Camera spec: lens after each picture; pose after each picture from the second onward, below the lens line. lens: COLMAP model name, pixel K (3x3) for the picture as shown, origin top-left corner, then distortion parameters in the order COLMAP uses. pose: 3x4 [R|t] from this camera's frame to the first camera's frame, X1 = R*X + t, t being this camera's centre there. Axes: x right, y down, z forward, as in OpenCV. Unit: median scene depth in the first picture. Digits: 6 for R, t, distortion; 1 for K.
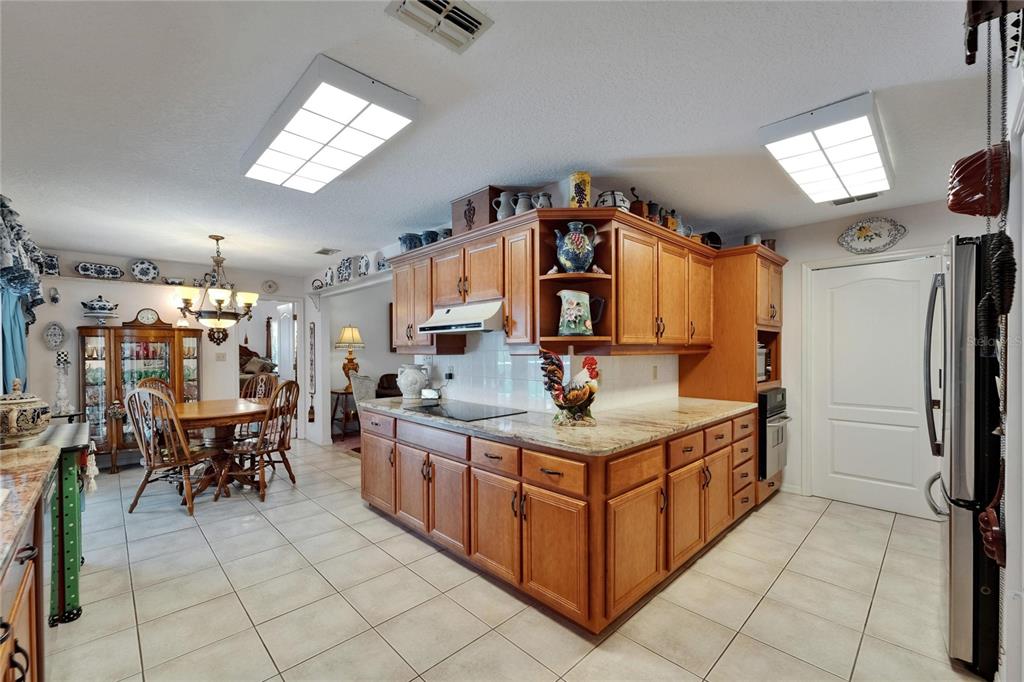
lens RADIAL K [[426.6, 0, 512.4], [0, 426.6, 353.3], [0, 0, 1]] dist [-0.000920, -0.000546]
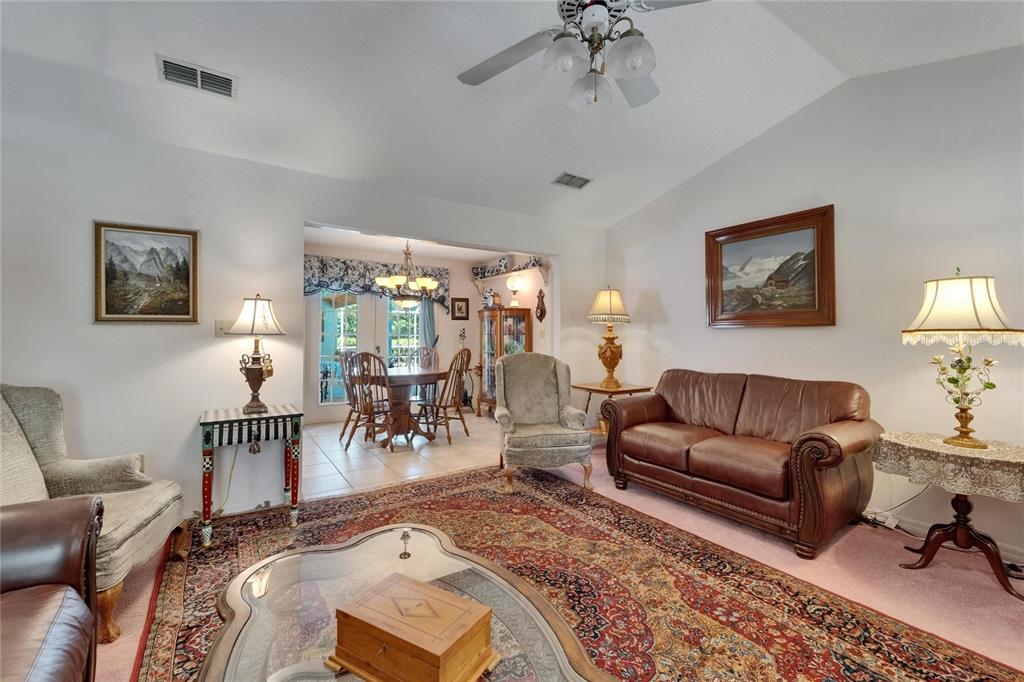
lens RADIAL K [[421.4, 0, 505.0], [0, 421.4, 331.1], [0, 0, 1]] dist [-0.000456, -0.000304]
pose [[-0.191819, -0.006269, -0.981410, 0.389484], [-0.012300, 0.999916, -0.003983, 0.009018], [0.981353, 0.011308, -0.191880, 1.290930]]
